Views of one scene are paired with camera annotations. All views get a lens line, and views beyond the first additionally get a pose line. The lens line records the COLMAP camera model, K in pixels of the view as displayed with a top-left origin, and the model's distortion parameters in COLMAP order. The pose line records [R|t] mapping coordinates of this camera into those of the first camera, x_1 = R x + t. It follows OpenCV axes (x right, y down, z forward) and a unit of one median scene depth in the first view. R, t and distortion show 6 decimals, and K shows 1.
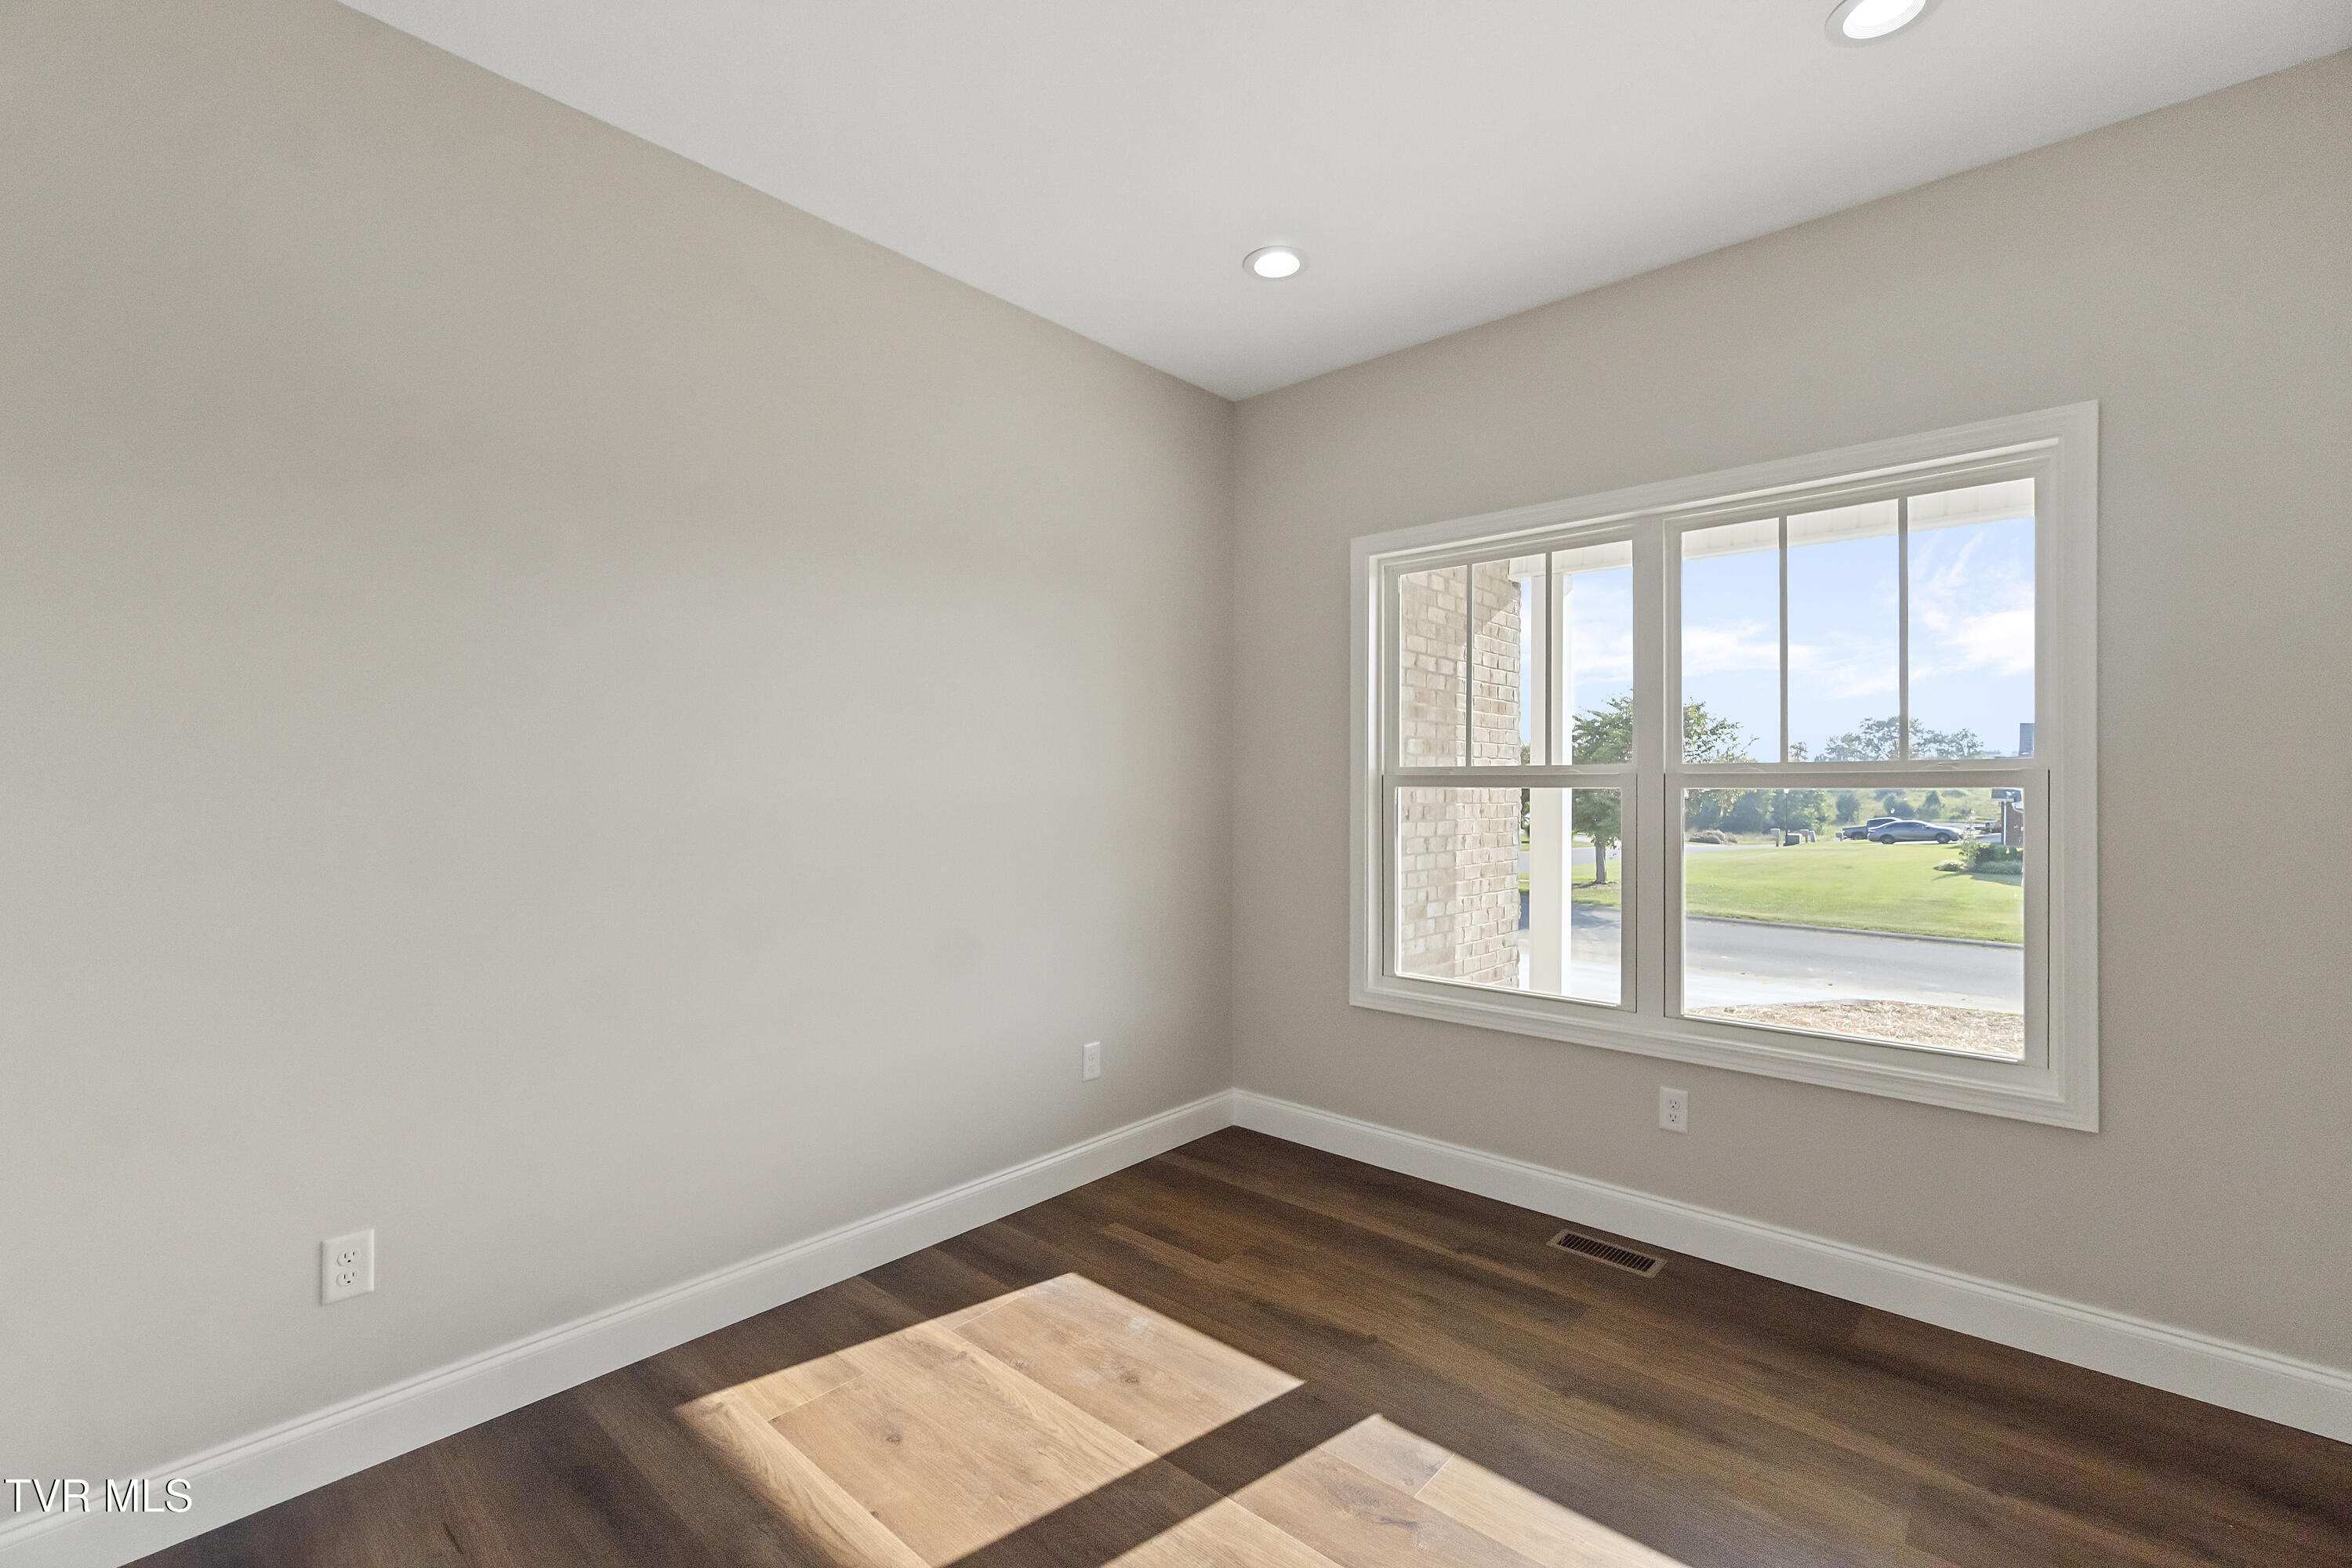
lens RADIAL K [[1016.3, 0, 1157.5], [0, 1016.3, 778.8], [0, 0, 1]] dist [-0.001811, -0.000026]
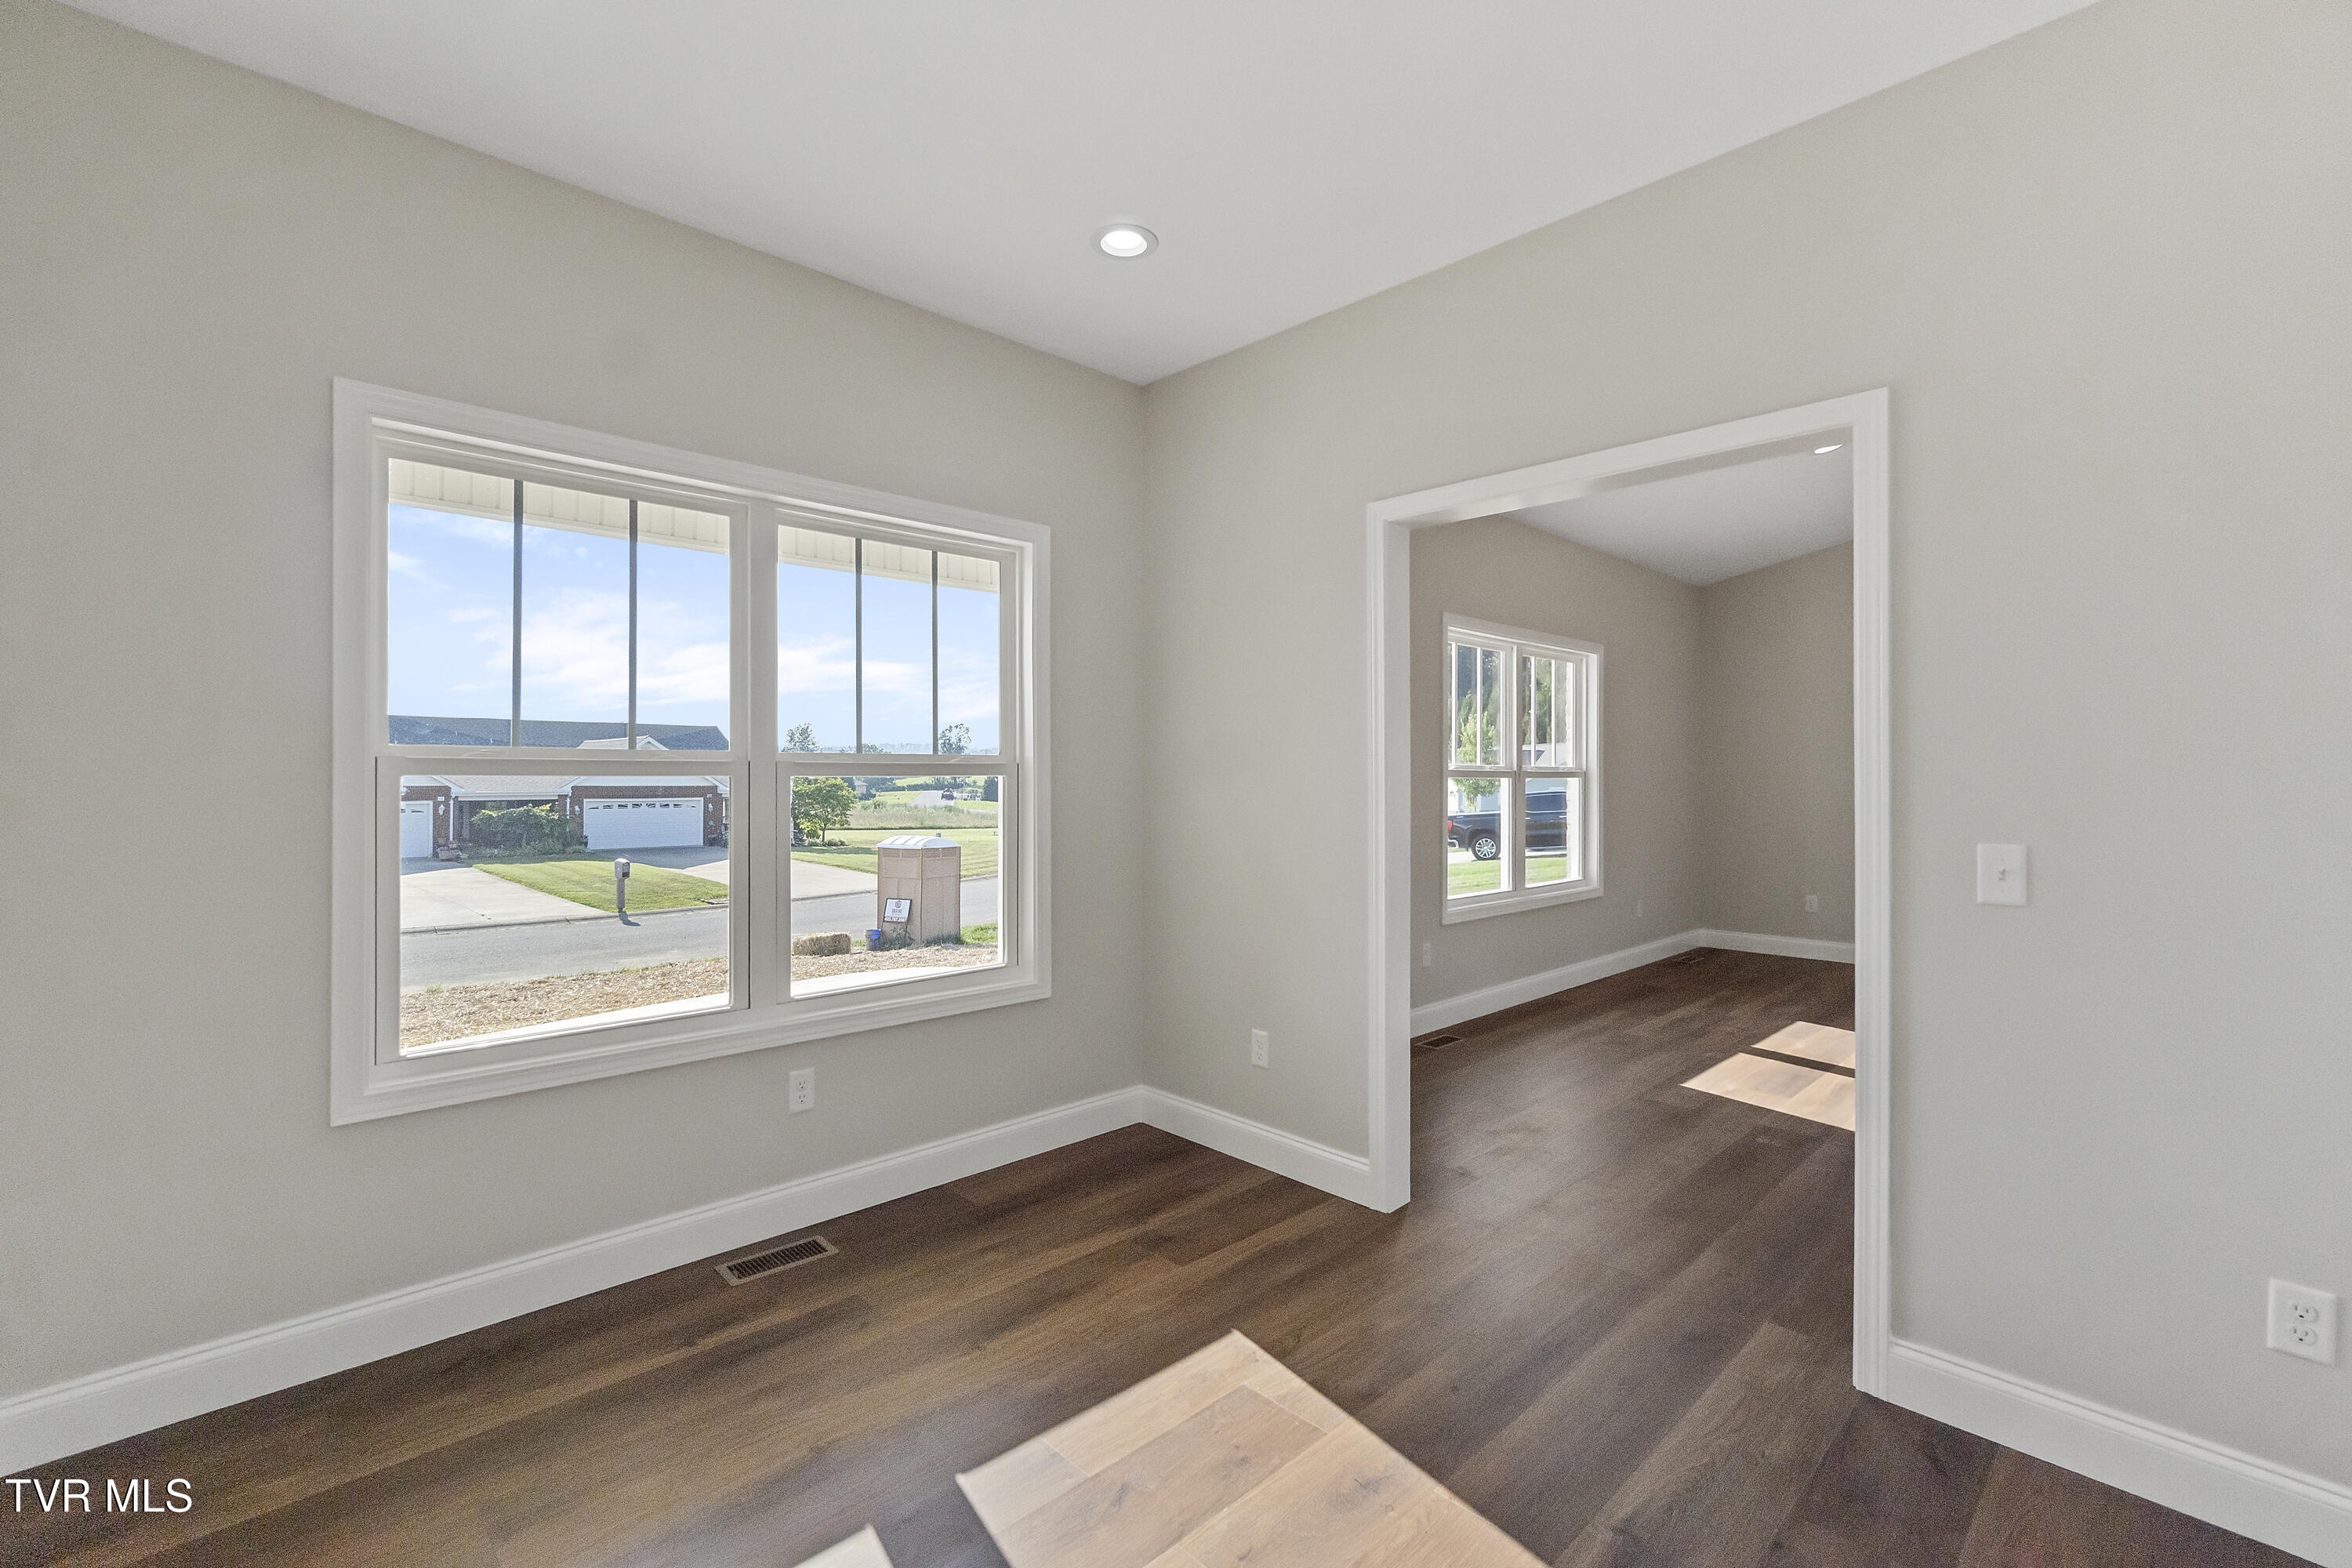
lens RADIAL K [[1016.3, 0, 1157.5], [0, 1016.3, 778.8], [0, 0, 1]] dist [-0.001811, -0.000026]
pose [[0.076925, 0.009037, 0.996996, -0.496789], [0.003909, 0.999949, -0.009366, 0.023704], [-0.997029, 0.004618, 0.076886, 0.575893]]
